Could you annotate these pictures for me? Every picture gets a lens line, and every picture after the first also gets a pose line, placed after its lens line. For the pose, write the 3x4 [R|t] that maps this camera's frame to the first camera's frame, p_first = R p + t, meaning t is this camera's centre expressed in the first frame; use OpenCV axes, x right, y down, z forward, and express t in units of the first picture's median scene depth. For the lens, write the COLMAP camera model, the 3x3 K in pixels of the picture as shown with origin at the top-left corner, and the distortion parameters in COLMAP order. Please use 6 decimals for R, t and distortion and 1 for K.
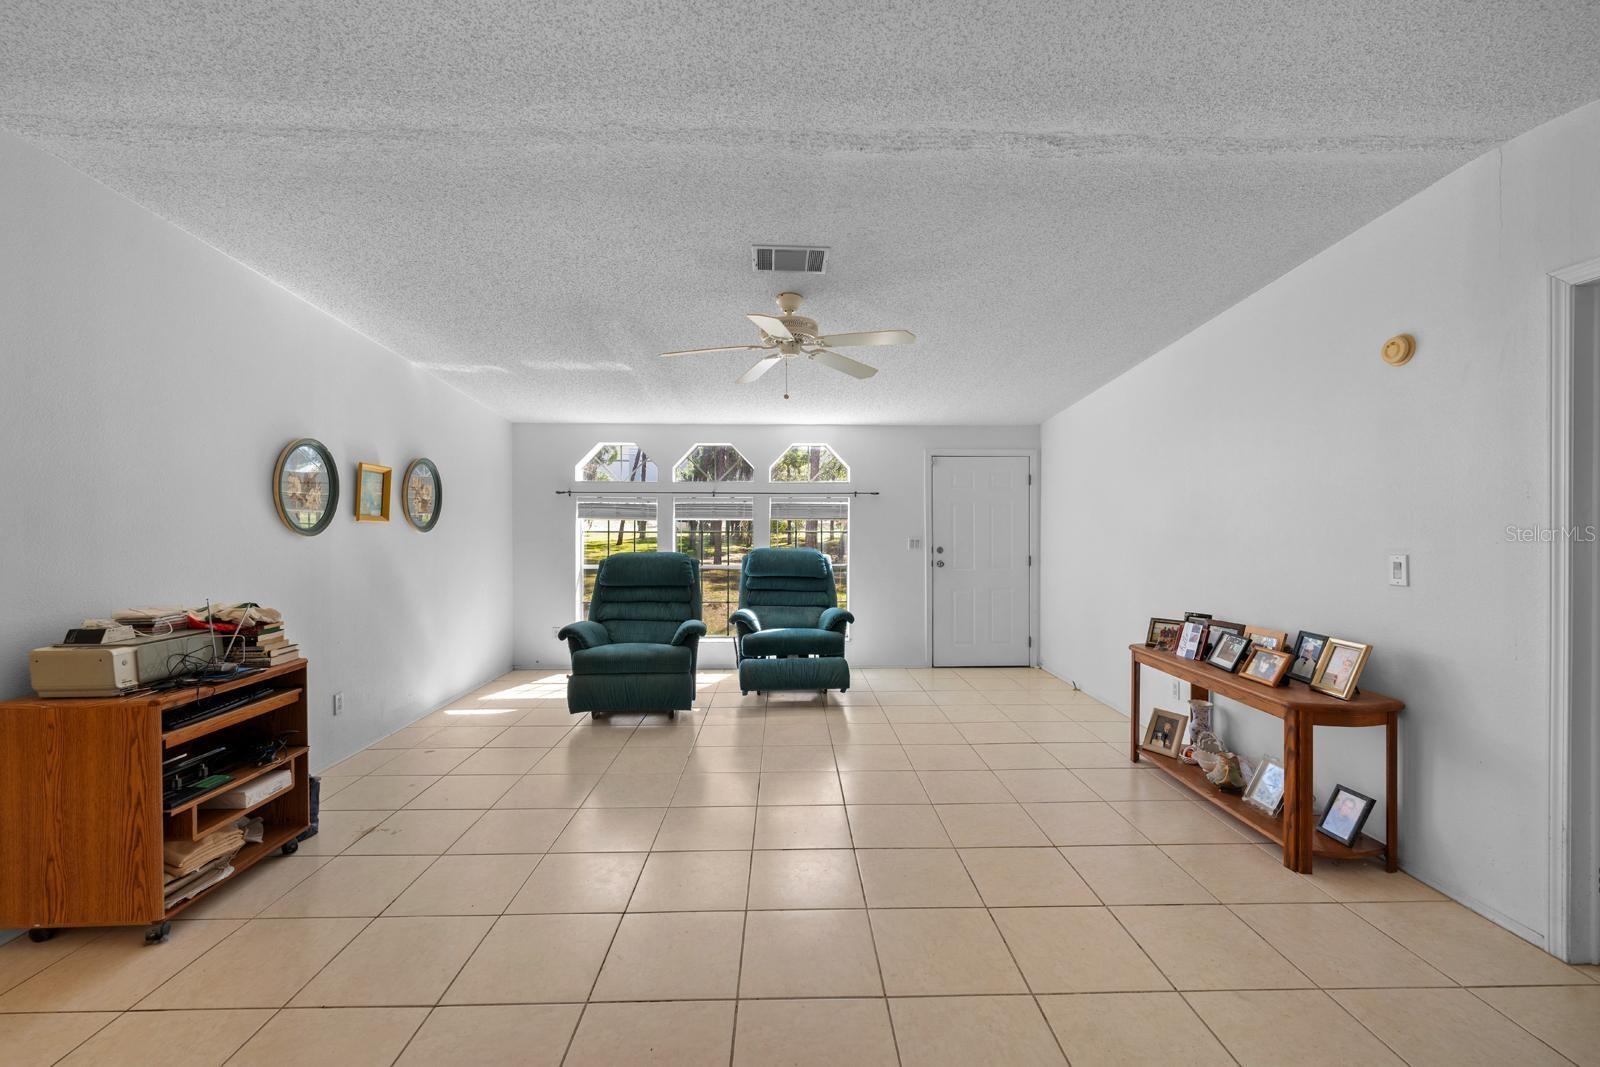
lens RADIAL K [[651.6, 0, 801.4], [0, 651.6, 531.3], [0, 0, 1]] dist [-0.001124, -0.000076]
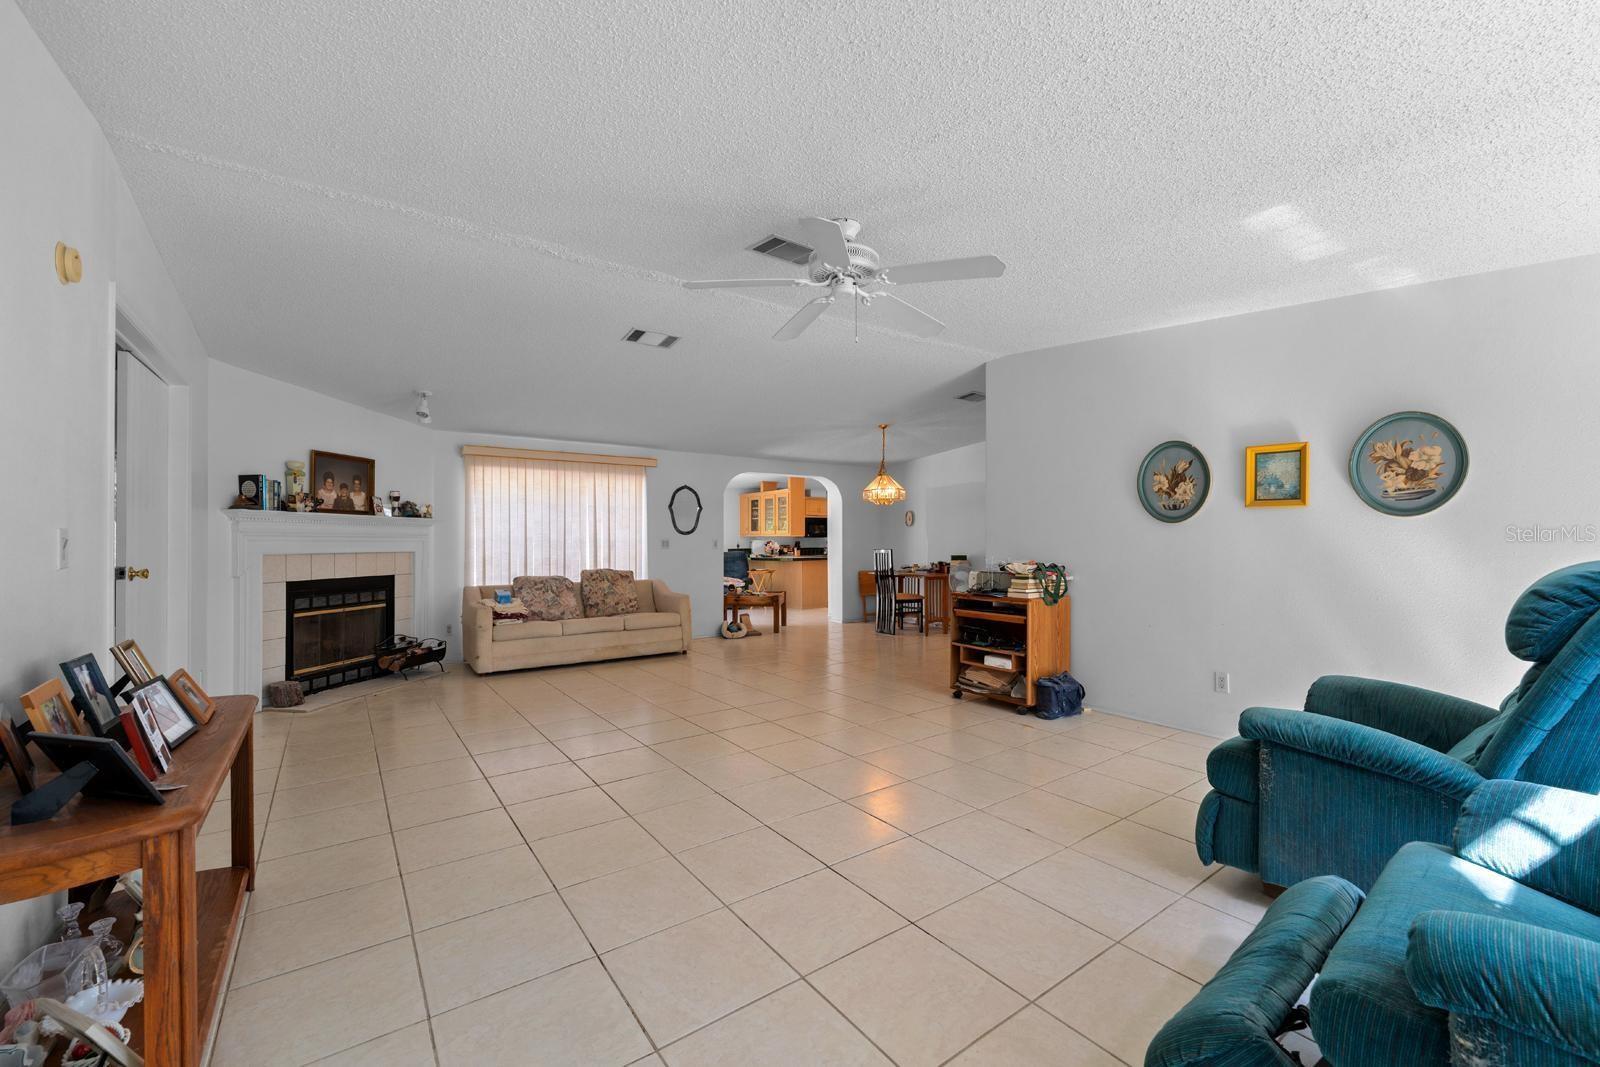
lens RADIAL K [[651.6, 0, 803.8], [0, 651.6, 535.2], [0, 0, 1]] dist [-0.001124, -0.000076]
pose [[-0.822205, -0.000654, -0.569192, 0.468882], [-0.002513, 0.999994, 0.002481, 0.028237], [0.569186, 0.003471, -0.822201, 1.563498]]
